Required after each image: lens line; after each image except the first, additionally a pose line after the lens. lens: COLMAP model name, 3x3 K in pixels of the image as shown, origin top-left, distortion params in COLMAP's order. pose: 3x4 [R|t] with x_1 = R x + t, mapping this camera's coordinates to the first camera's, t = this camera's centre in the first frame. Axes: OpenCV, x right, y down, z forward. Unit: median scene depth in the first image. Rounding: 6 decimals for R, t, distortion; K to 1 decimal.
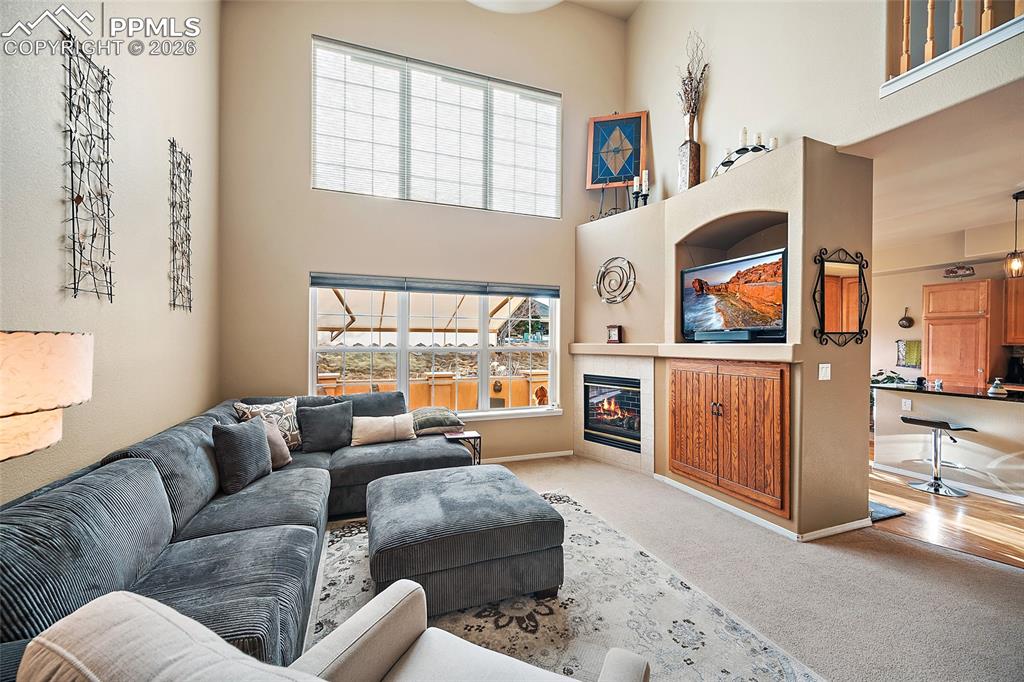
lens RADIAL K [[402.0, 0, 508.7], [0, 402.0, 343.3], [0, 0, 1]] dist [-0.005122, -0.000430]
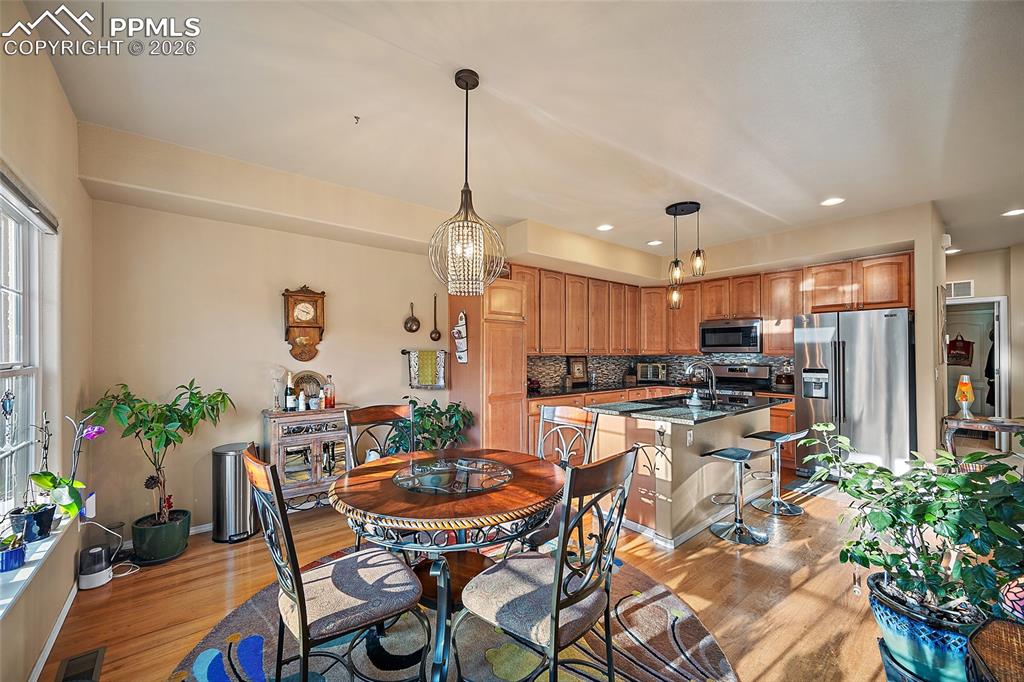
lens RADIAL K [[402.0, 0, 504.4], [0, 402.0, 348.6], [0, 0, 1]] dist [-0.005122, -0.000430]
pose [[-0.320190, 0.008476, 0.947315, 0.429680], [0.007970, 0.999949, -0.006253, -0.006522], [-0.947320, 0.005548, -0.320241, 1.619309]]
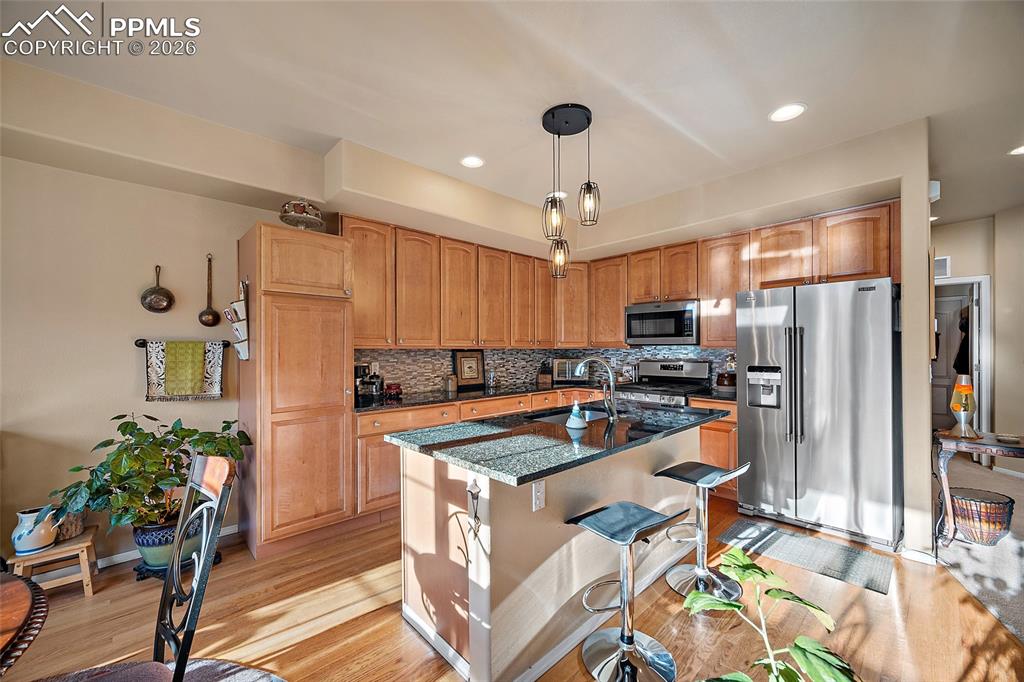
lens RADIAL K [[402.0, 0, 504.9], [0, 402.0, 346.6], [0, 0, 1]] dist [-0.005122, -0.000430]
pose [[-0.387342, 0.002213, 0.921933, 0.665116], [0.009063, 0.999958, 0.001408, 0.003997], [-0.921892, 0.008901, -0.387346, 1.238774]]
